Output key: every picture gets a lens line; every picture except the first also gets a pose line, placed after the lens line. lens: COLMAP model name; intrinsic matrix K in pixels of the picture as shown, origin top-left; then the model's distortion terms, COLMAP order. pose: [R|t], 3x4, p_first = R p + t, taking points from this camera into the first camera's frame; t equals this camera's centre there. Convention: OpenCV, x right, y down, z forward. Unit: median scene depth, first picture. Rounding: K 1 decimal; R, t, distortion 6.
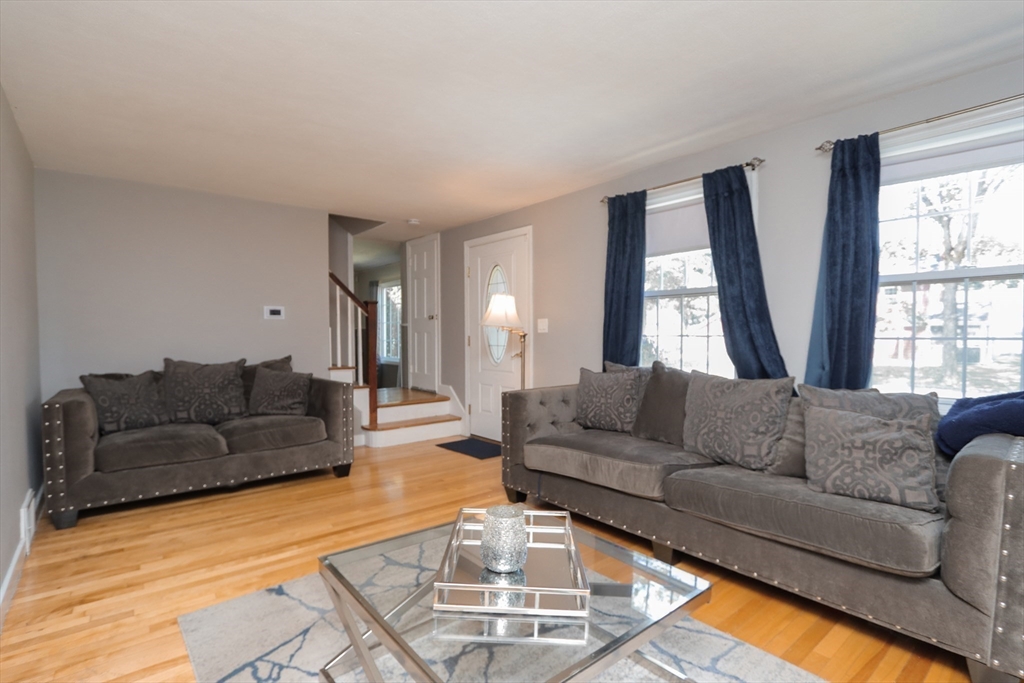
lens RADIAL K [[497.1, 0, 505.7], [0, 497.1, 347.7], [0, 0, 1]] dist [-0.001850, 0.000806]
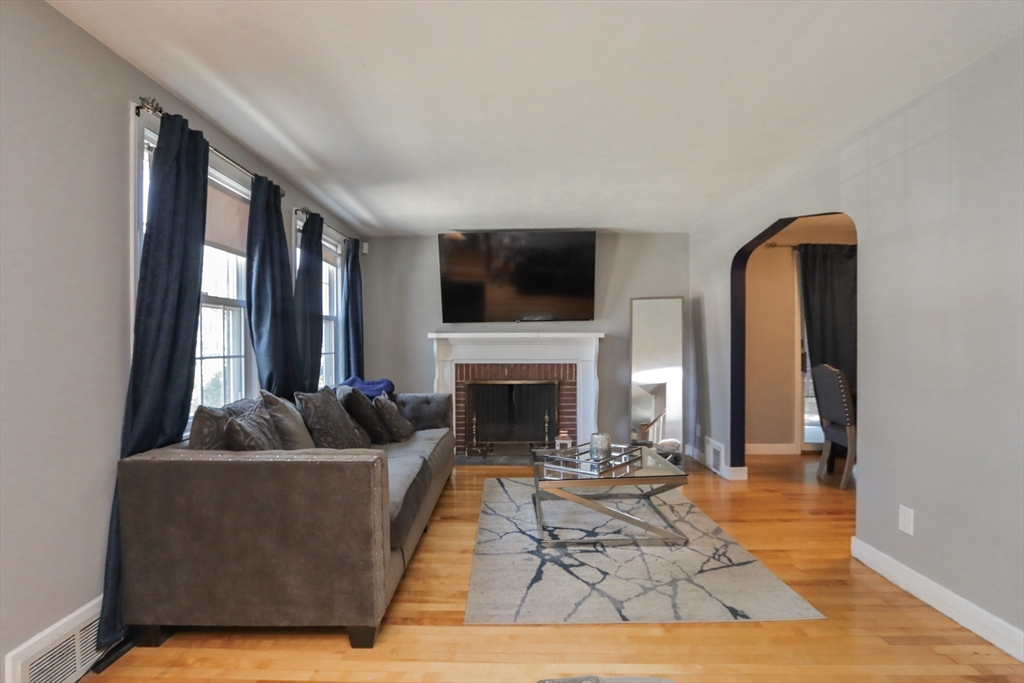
lens RADIAL K [[470.9, 0, 513.4], [0, 470.9, 349.4], [0, 0, 1]] dist [-0.010277, 0.000489]
pose [[-0.776156, 0.000074, 0.630541, -0.414674], [0.025280, 0.999200, 0.031000, -0.044783], [-0.630034, 0.040000, -0.775537, 1.170583]]
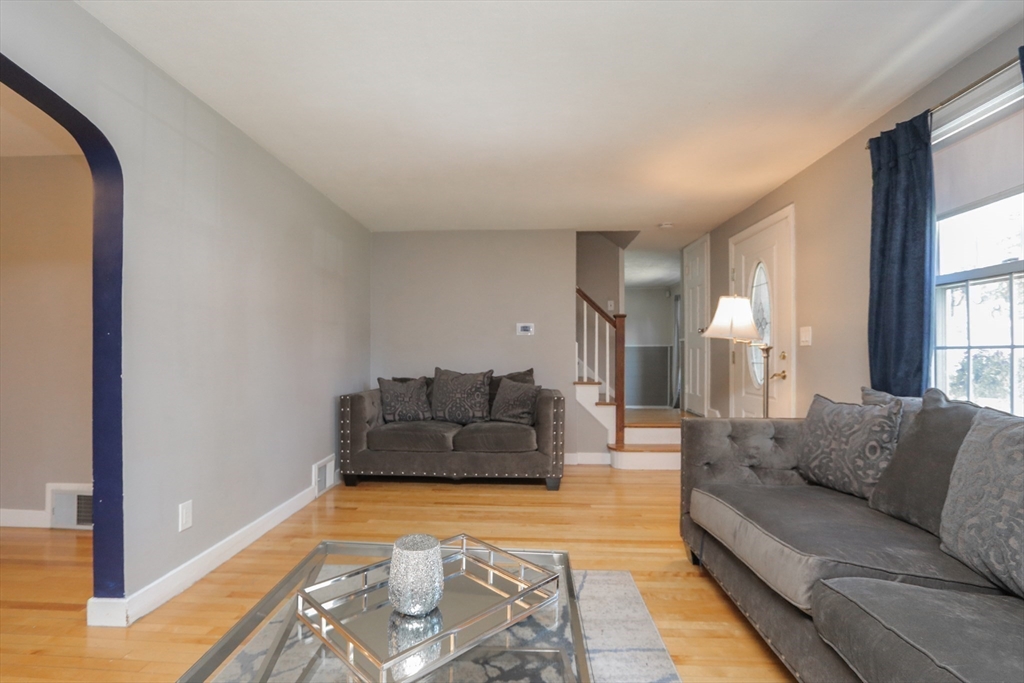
lens RADIAL K [[497.1, 0, 505.7], [0, 497.1, 347.7], [0, 0, 1]] dist [-0.001850, 0.000806]
pose [[0.741656, -0.004182, -0.670767, 0.287517], [-0.022763, 0.999248, -0.031399, 0.006953], [0.670394, 0.038557, 0.741003, 0.193553]]
